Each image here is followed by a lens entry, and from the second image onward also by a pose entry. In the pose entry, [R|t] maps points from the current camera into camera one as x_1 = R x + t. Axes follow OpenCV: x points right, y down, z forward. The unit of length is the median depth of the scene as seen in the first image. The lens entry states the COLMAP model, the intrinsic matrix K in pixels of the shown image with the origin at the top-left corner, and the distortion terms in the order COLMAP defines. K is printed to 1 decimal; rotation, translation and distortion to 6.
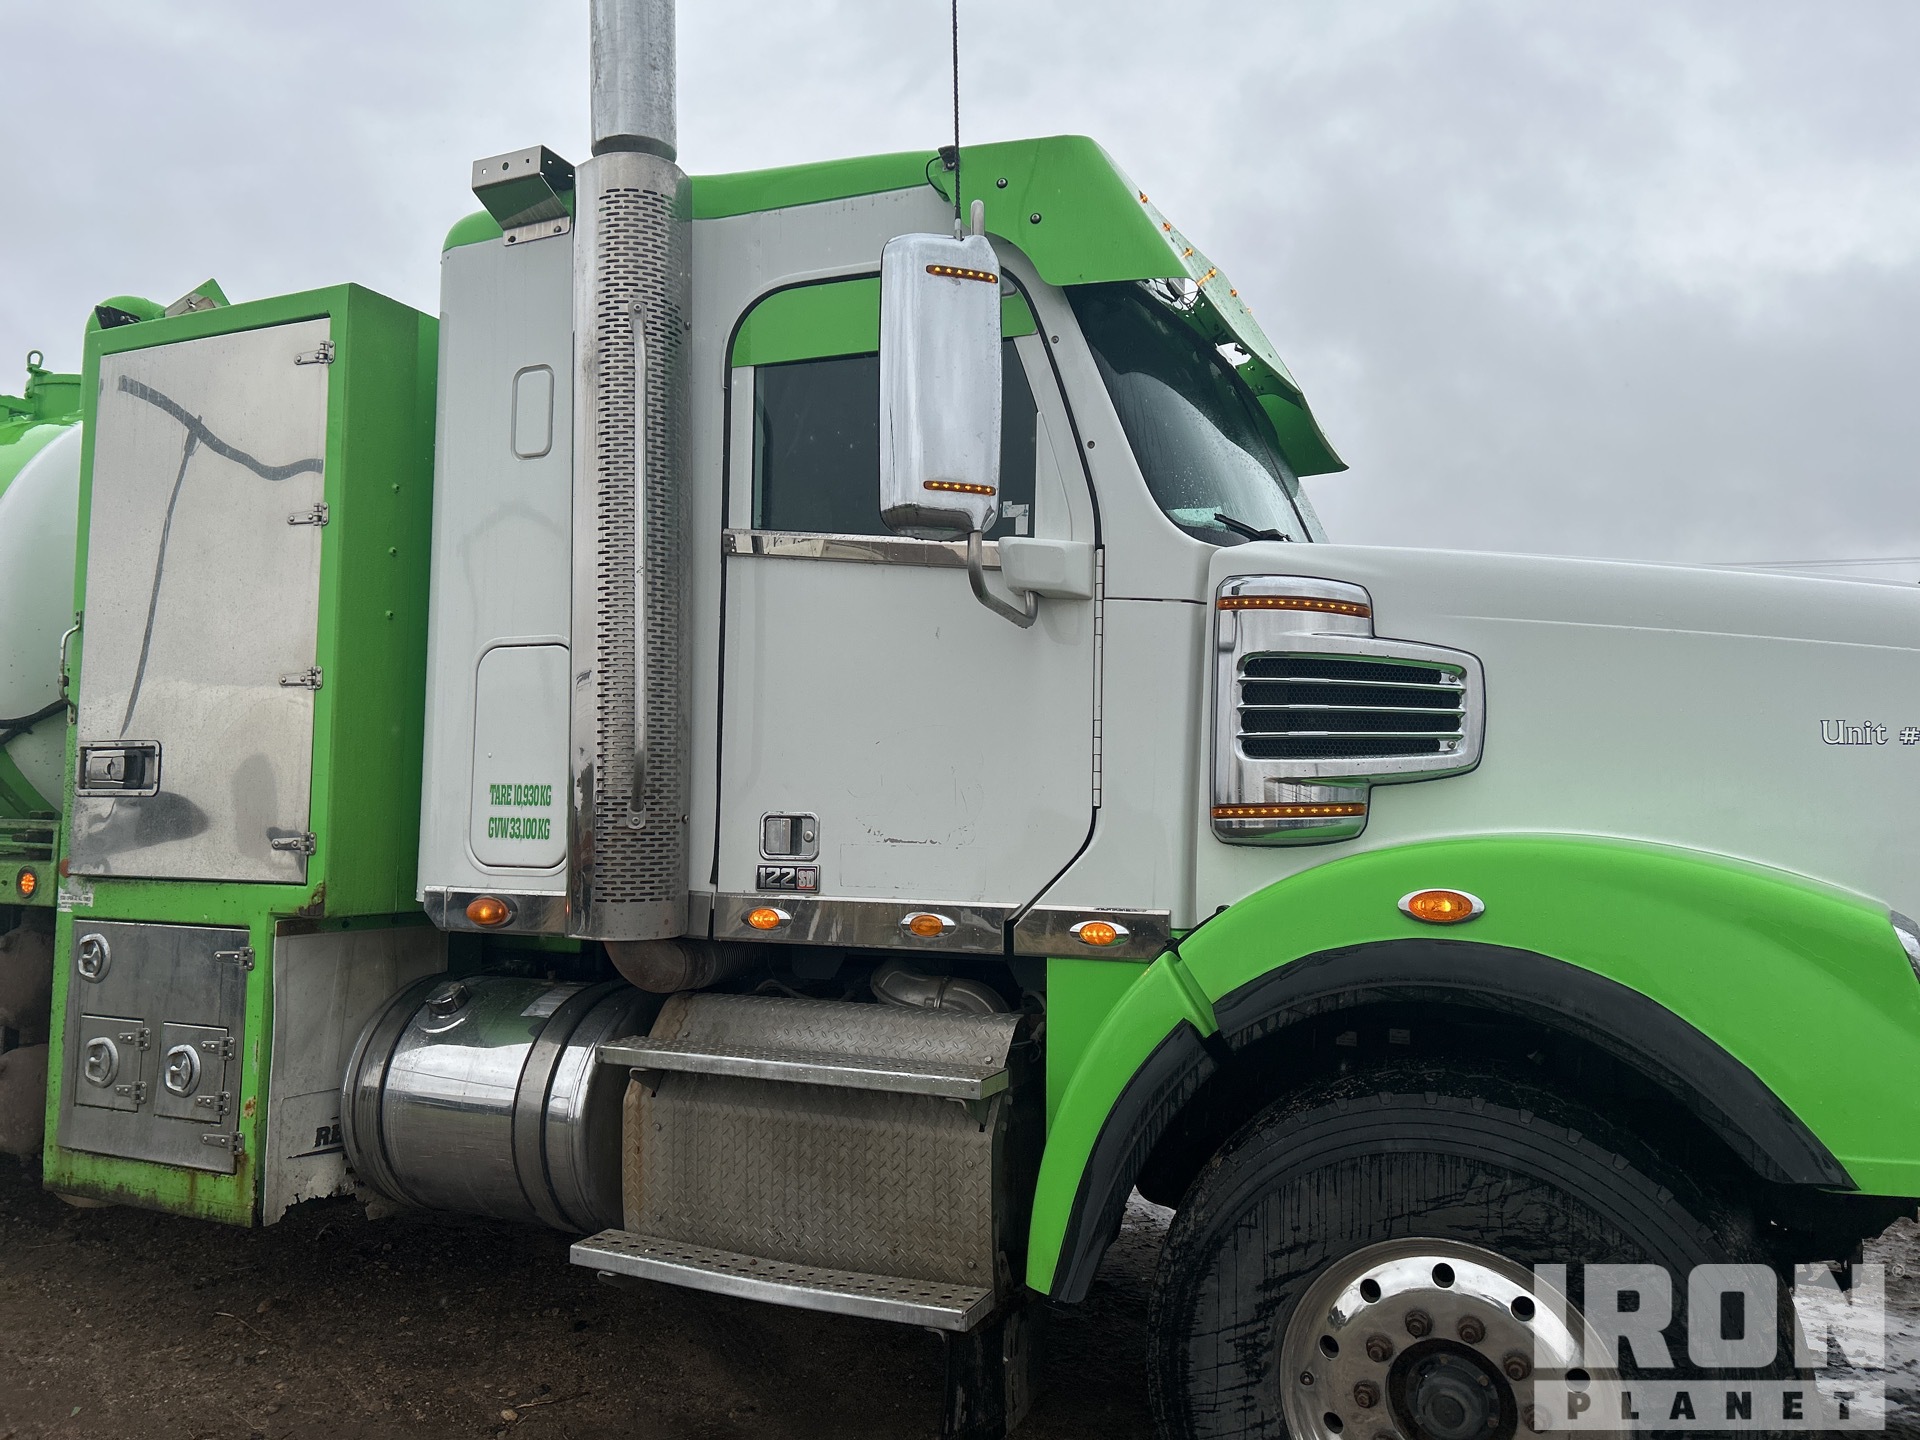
lens RADIAL K [[1472.7, 0, 922.3], [0, 1472.7, 721.7], [0, 0, 1]] dist [-0.000785, 0.002452]
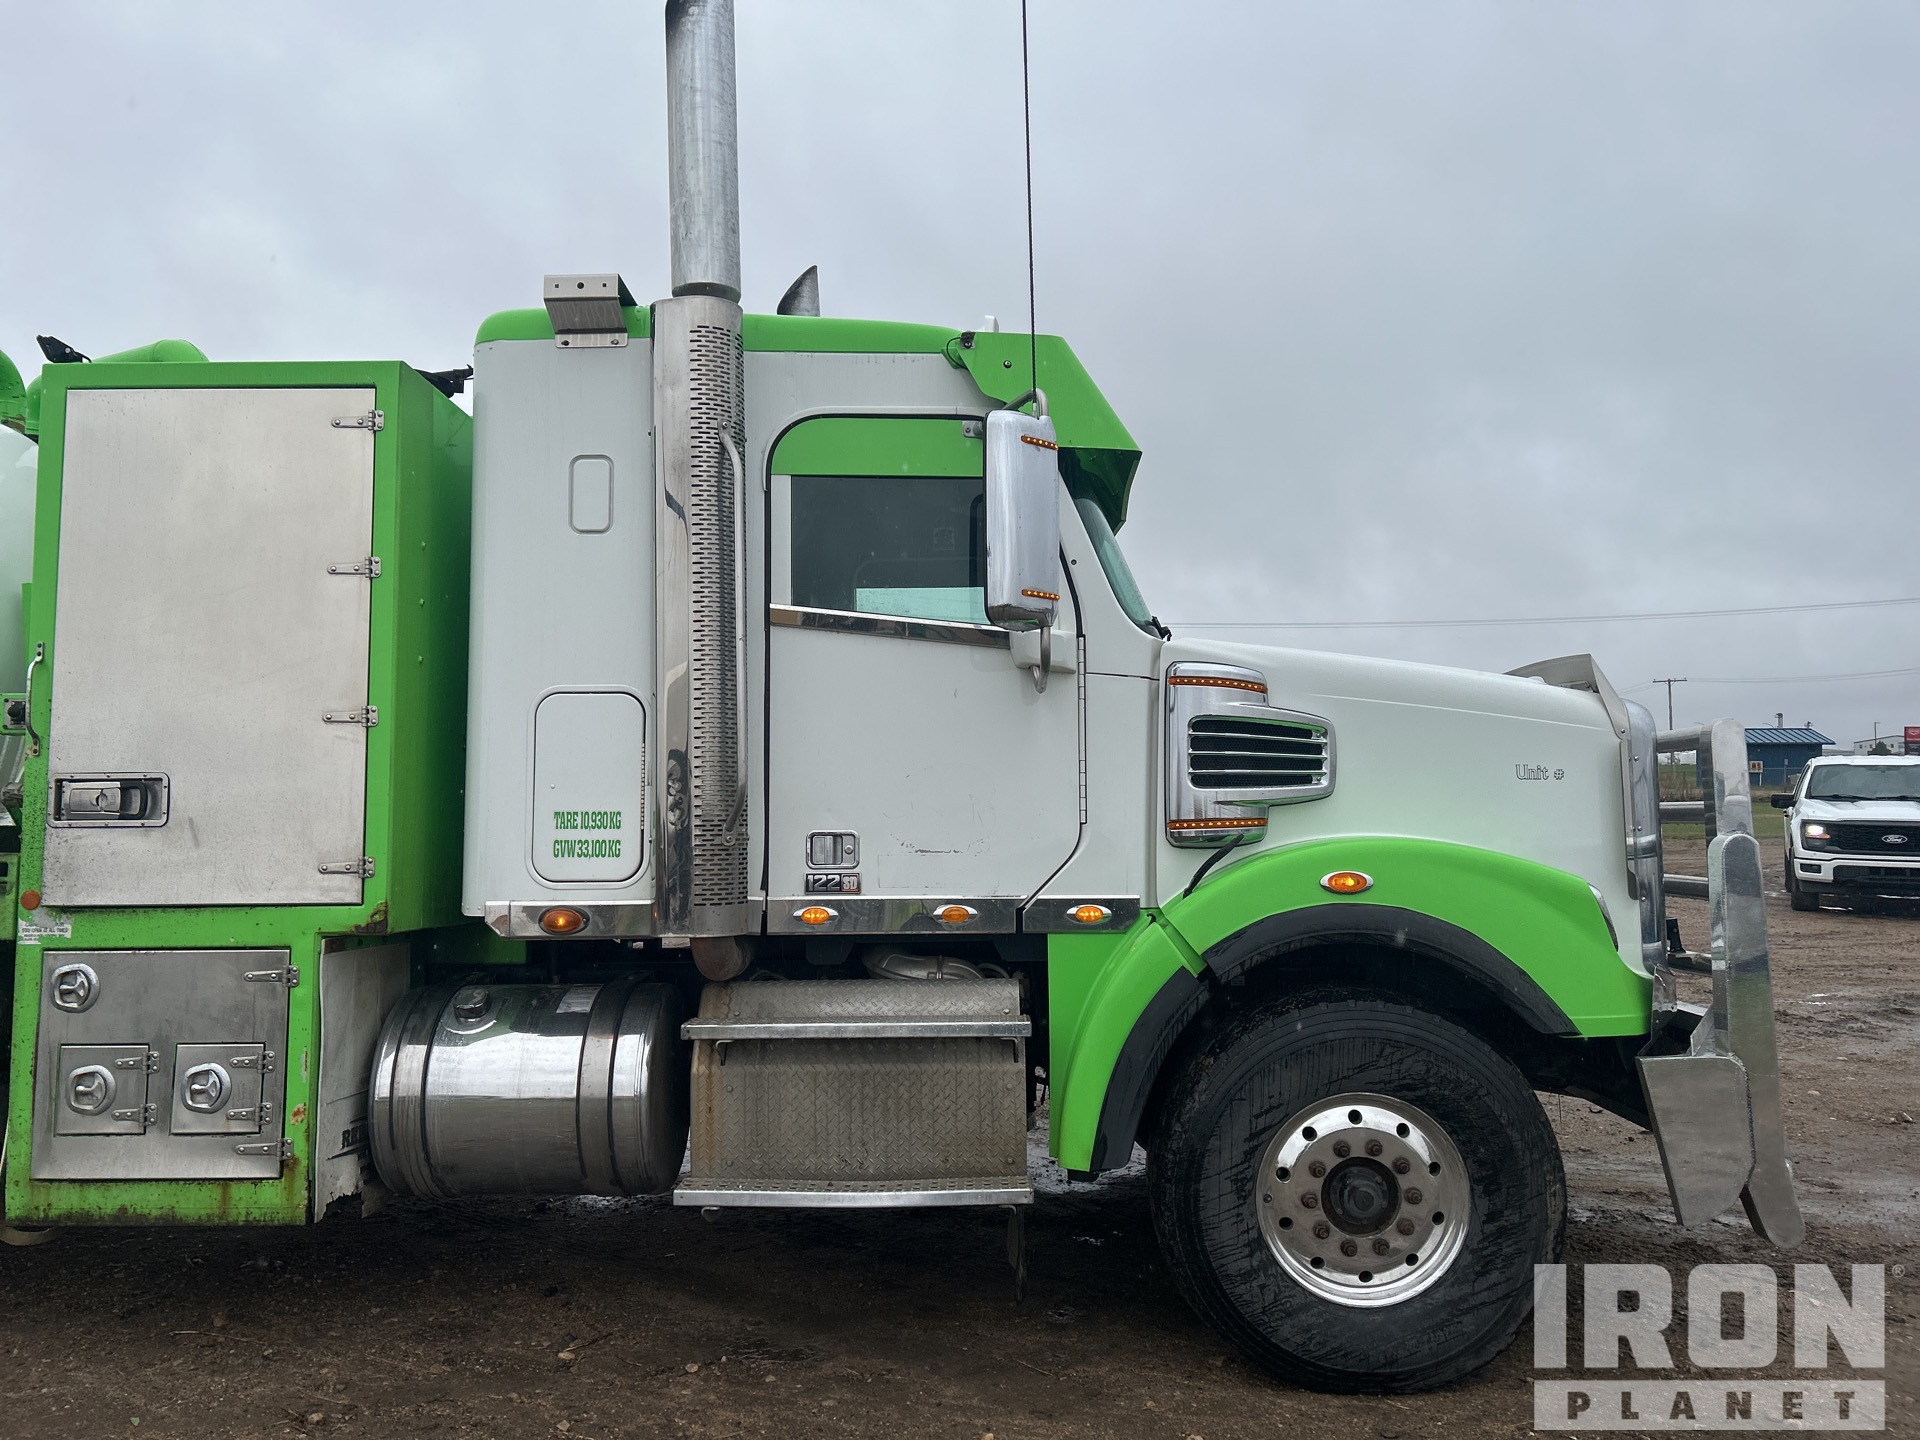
lens RADIAL K [[1476.6, 0, 931.0], [0, 1476.6, 721.8], [0, 0, 1]] dist [0.004881, -0.005502]
pose [[0.914178, 0.016771, 0.404965, -0.544219], [-0.008477, 0.999716, -0.022265, -0.005201], [-0.405223, 0.016922, 0.914061, -0.204761]]
